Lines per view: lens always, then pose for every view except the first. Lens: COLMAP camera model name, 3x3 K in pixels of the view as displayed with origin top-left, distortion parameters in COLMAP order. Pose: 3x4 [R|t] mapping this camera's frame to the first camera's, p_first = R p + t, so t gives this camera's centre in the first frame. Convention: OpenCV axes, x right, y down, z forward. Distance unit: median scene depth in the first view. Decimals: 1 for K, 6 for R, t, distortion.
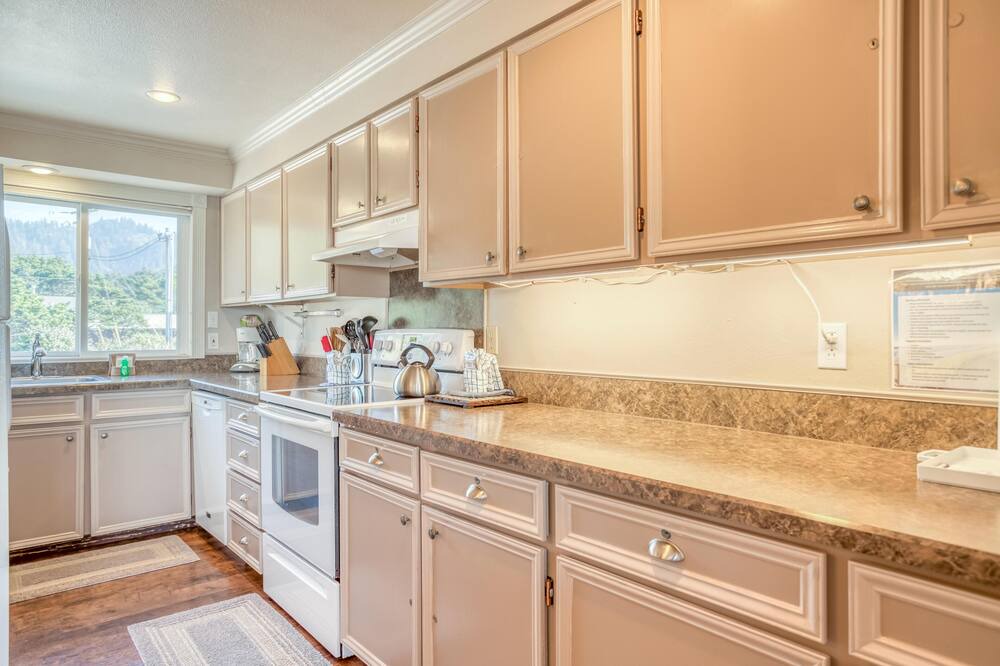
lens RADIAL K [[646.4, 0, 501.2], [0, 646.4, 323.0], [0, 0, 1]] dist [-0.018417, 0.003646]
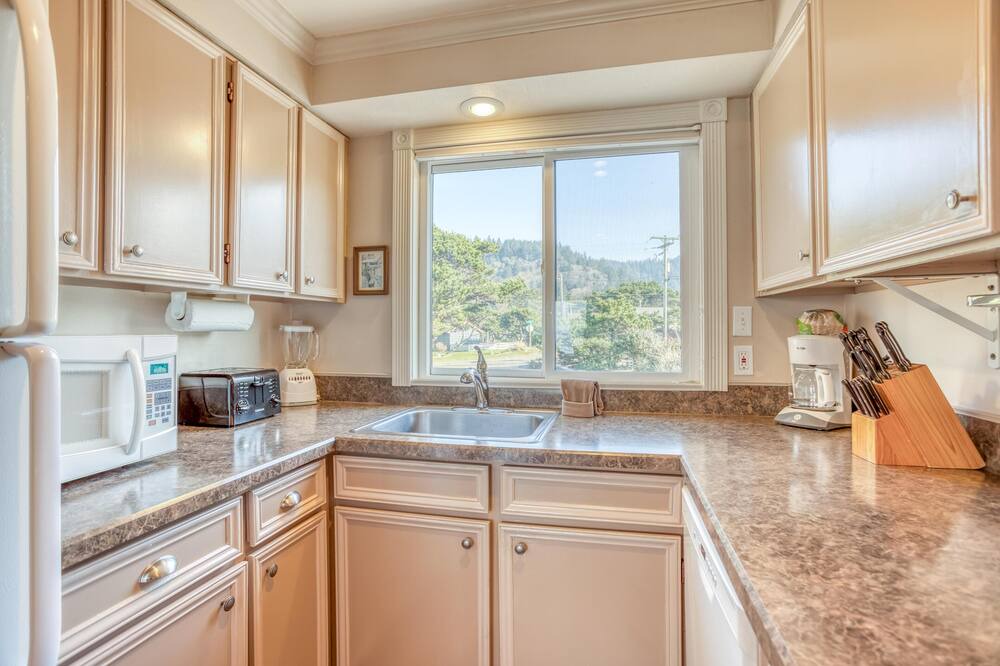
lens RADIAL K [[495.3, 0, 500.9], [0, 495.3, 332.3], [0, 0, 1]] dist [-0.047451, 0.031828]
pose [[0.613710, -0.002698, -0.789527, -0.248850], [0.016330, 0.999824, 0.009277, -0.003025], [0.789363, -0.018586, 0.613646, 0.593232]]
